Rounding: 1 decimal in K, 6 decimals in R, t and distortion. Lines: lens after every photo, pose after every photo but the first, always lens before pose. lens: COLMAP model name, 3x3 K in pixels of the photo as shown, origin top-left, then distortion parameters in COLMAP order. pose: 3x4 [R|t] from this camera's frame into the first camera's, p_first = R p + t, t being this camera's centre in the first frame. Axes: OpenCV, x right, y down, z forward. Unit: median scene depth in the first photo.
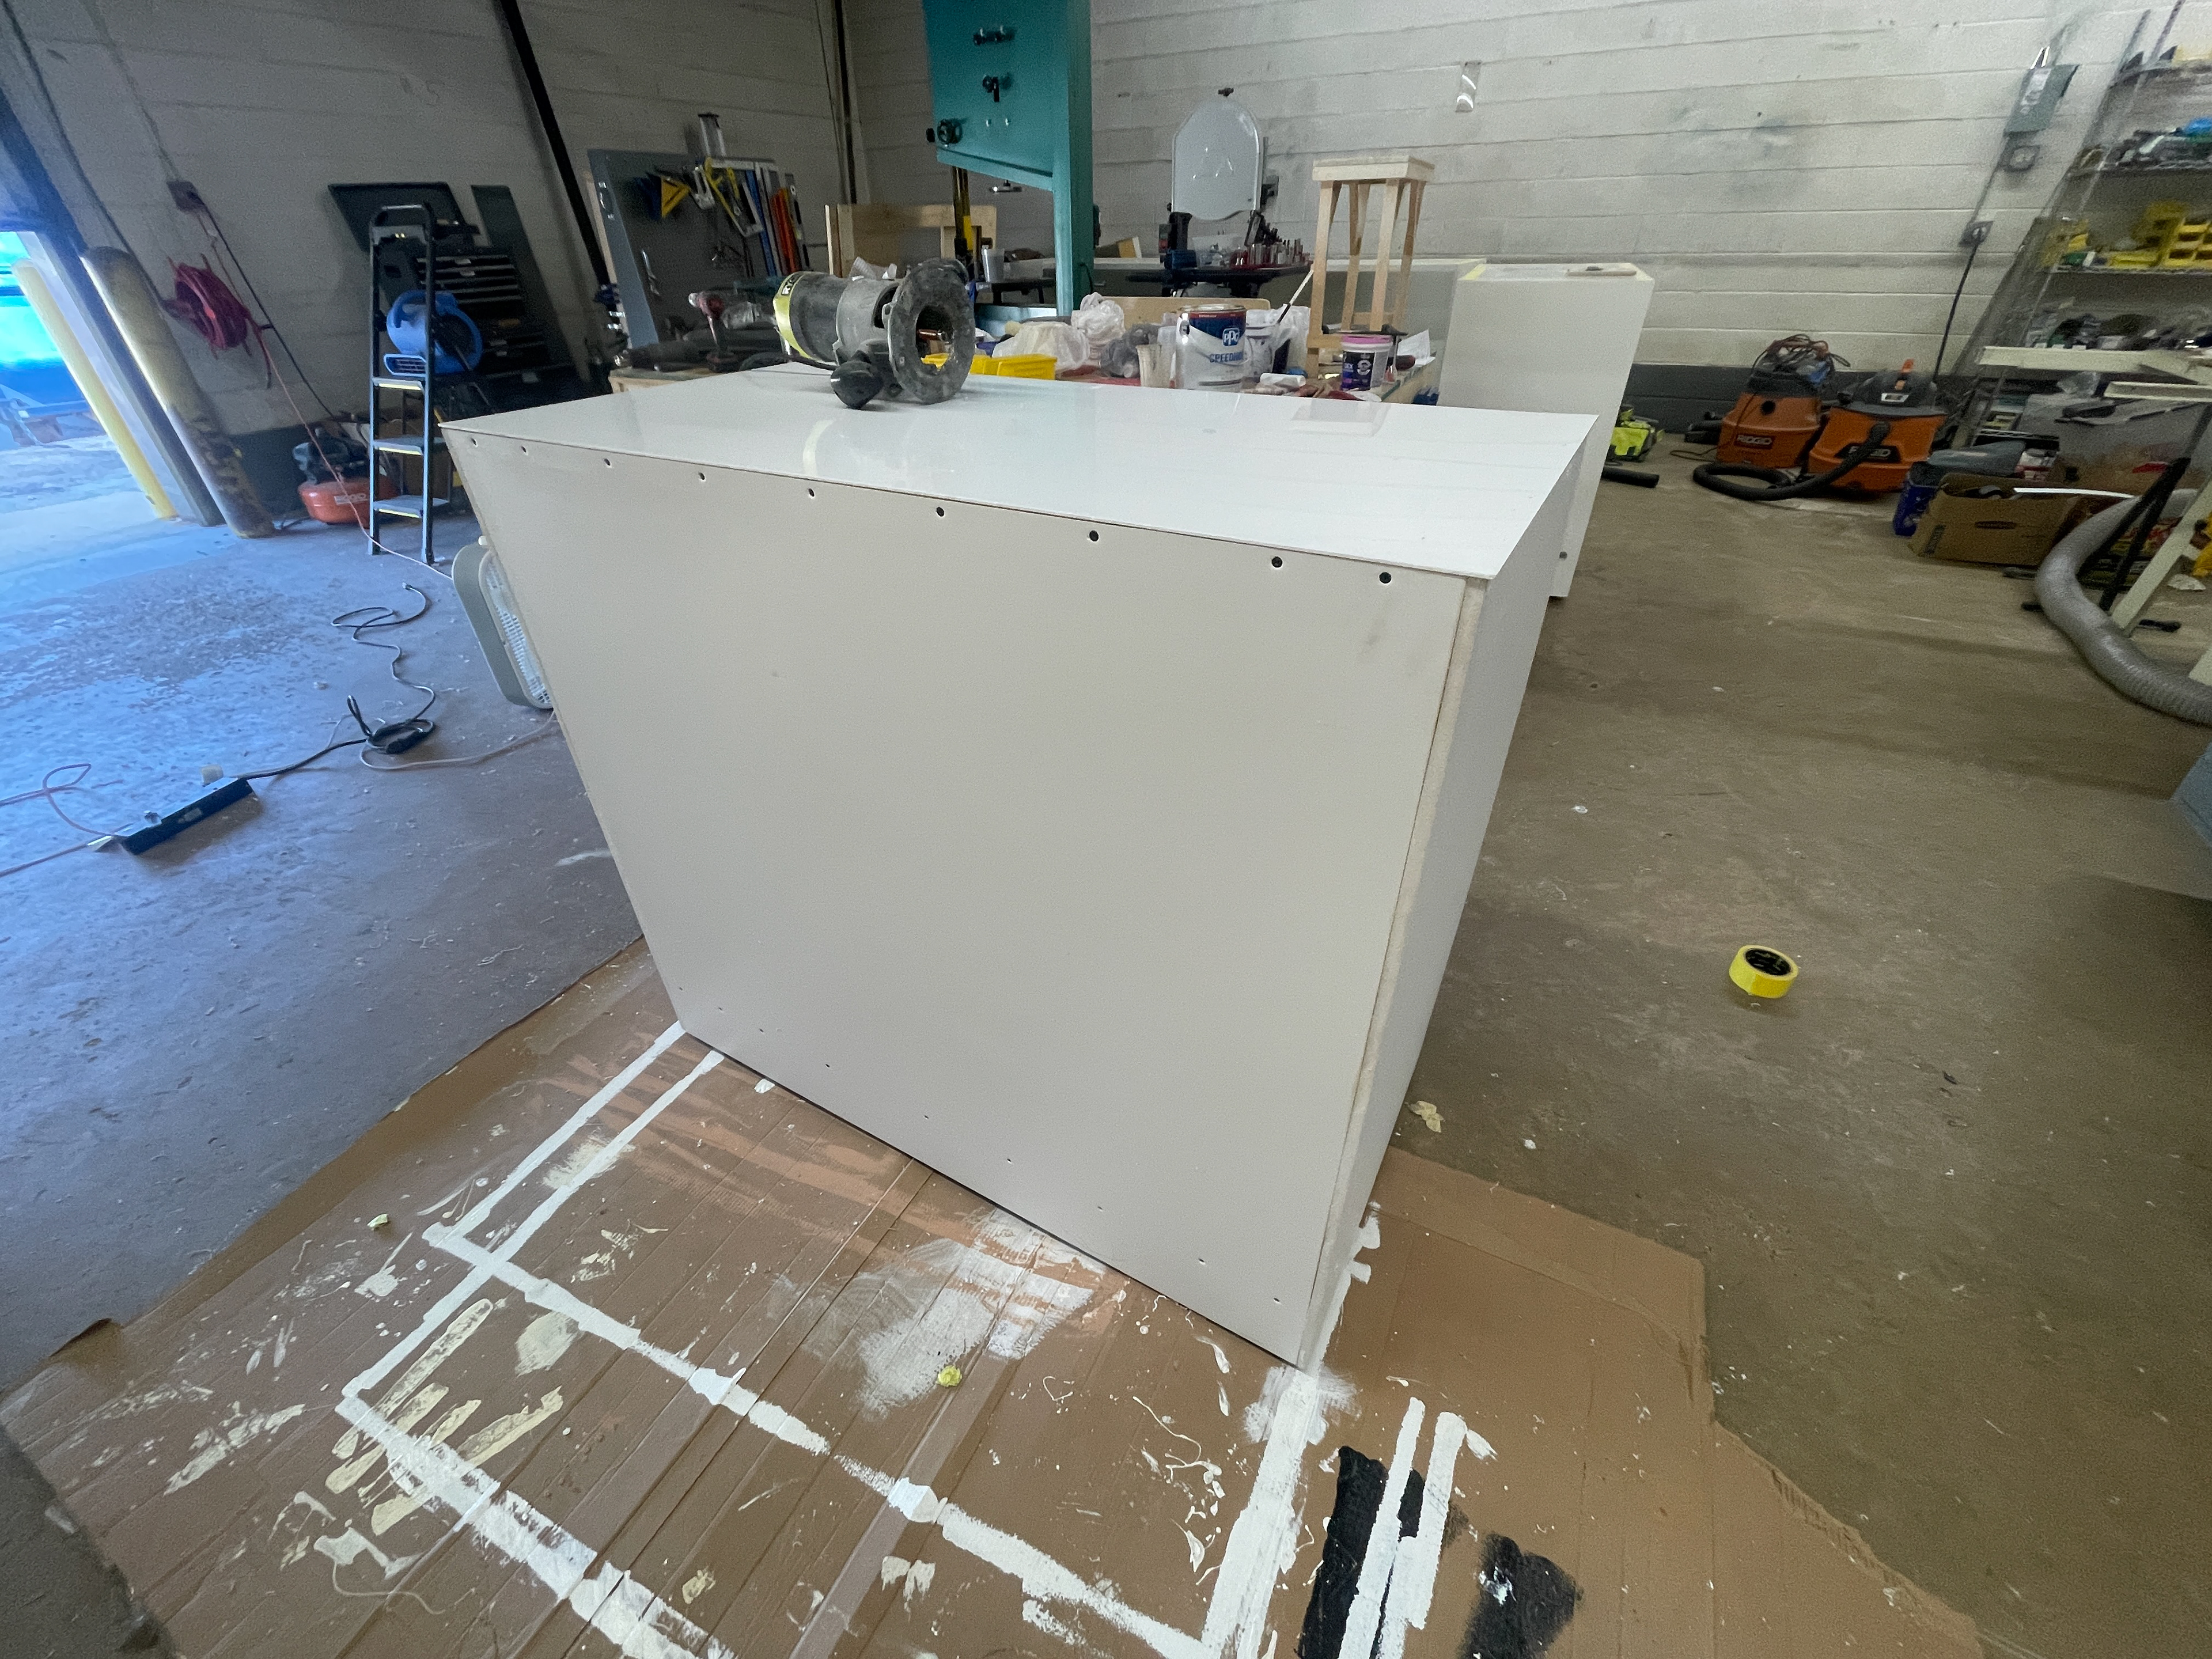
lens RADIAL K [[898.2, 0, 1106.0], [0, 898.2, 829.5], [0, 0, 1]] dist [0.013945, -0.000434]
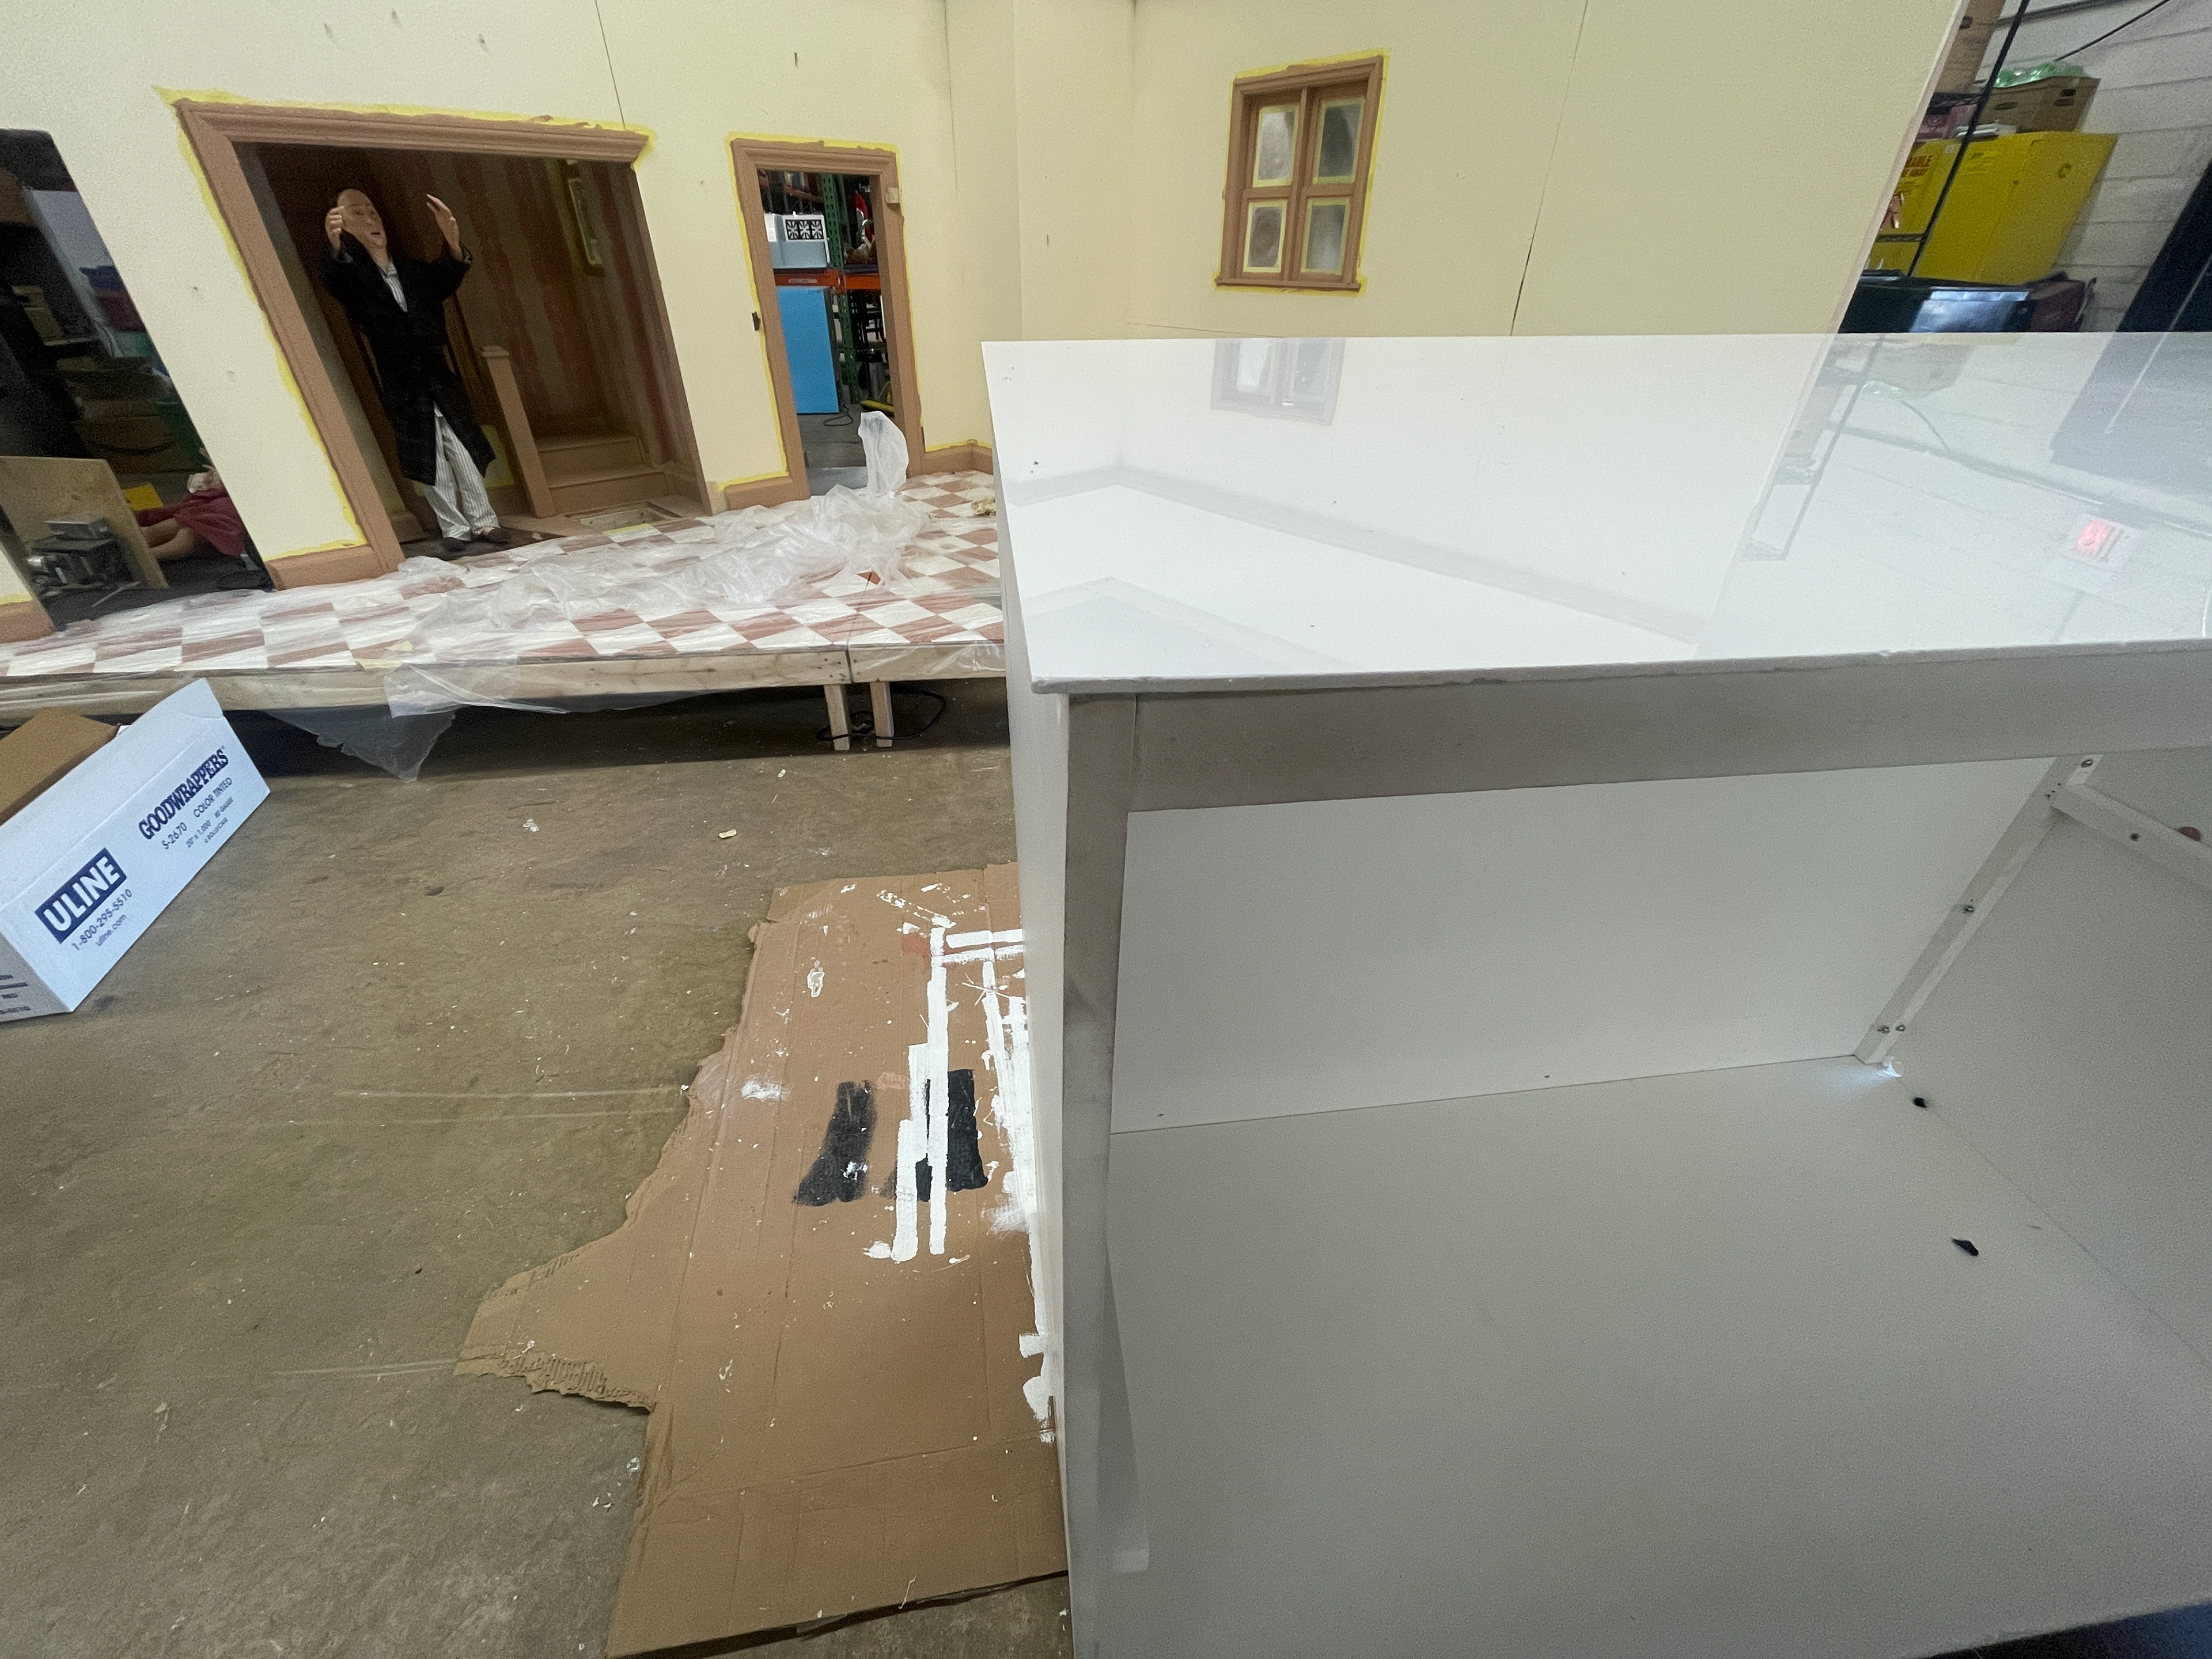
lens RADIAL K [[881.7, 0, 1099.1], [0, 881.7, 829.5], [0, 0, 1]] dist [-0.007081, -0.000119]
pose [[-0.788944, 0.351592, -0.503935, 0.569624], [-0.334077, 0.442880, 0.832015, -0.514339], [0.515713, 0.824767, -0.231949, 0.985988]]
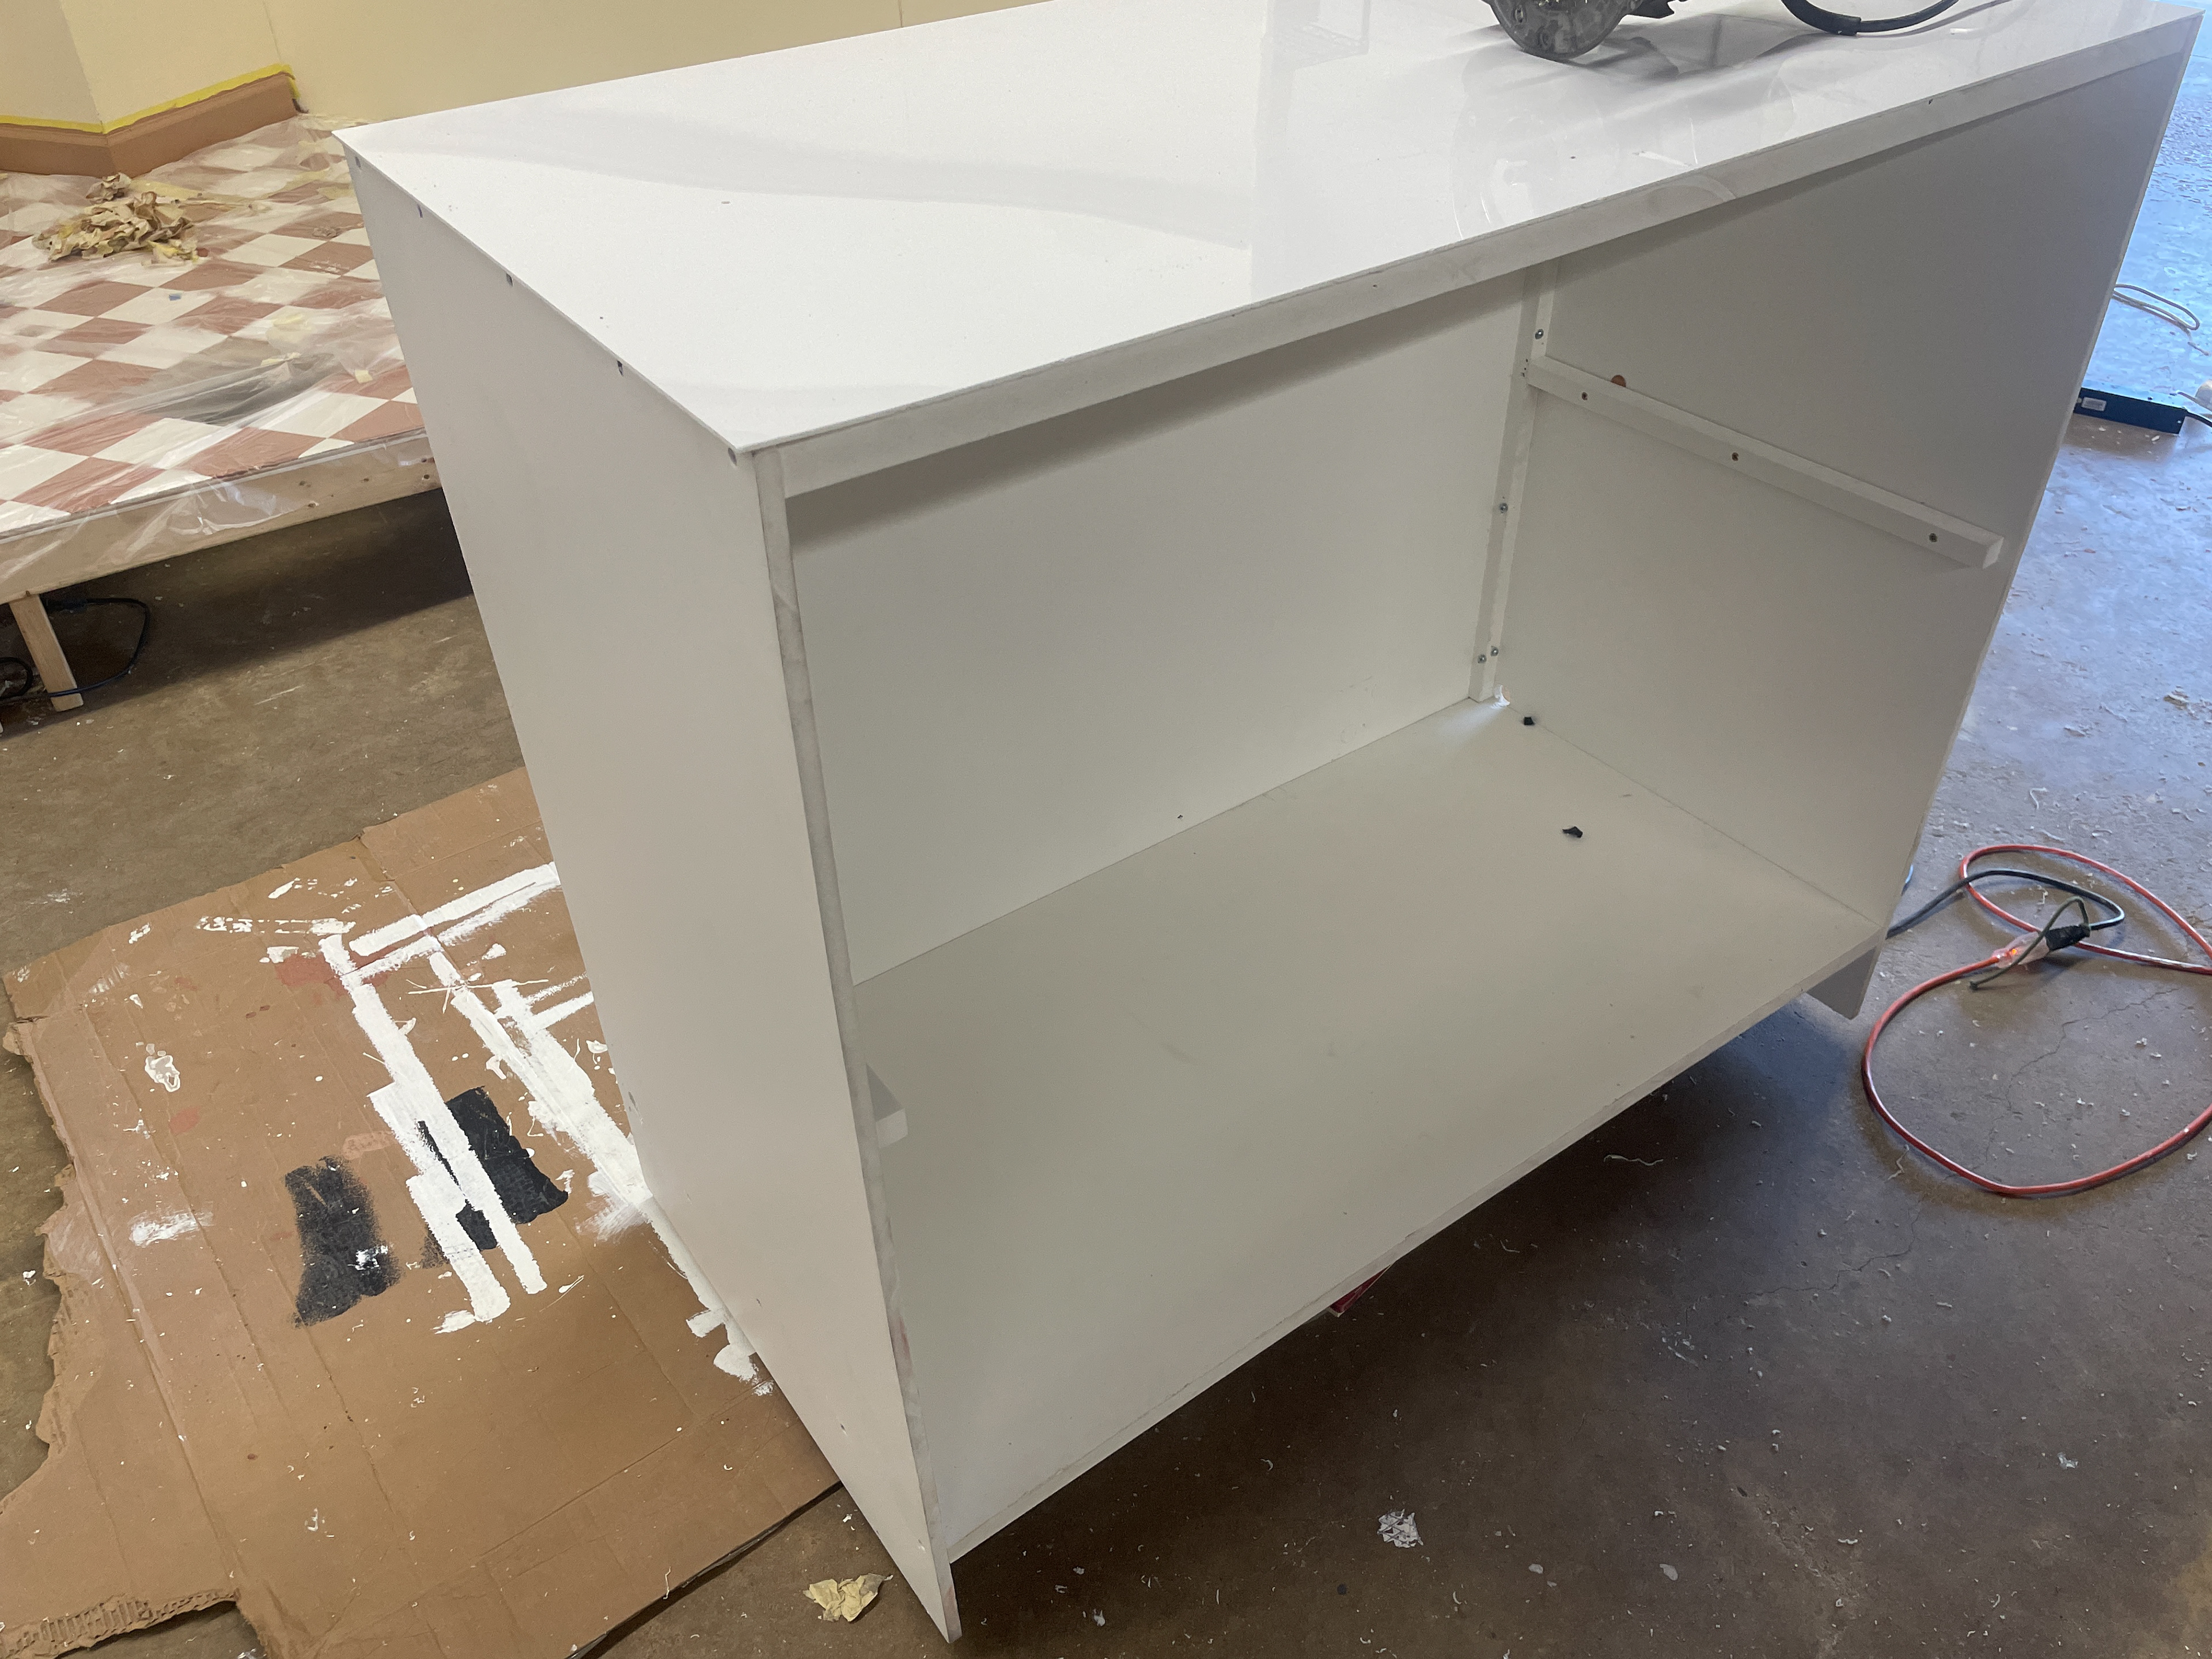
lens RADIAL K [[1665.6, 0, 1094.6], [0, 1665.6, 835.0], [0, 0, 1]] dist [0.089836, -0.121934]
pose [[-0.405970, 0.579654, -0.706534, 1.000940], [-0.482954, 0.520259, 0.704333, -0.861416], [0.775850, 0.627162, 0.068737, 1.087991]]
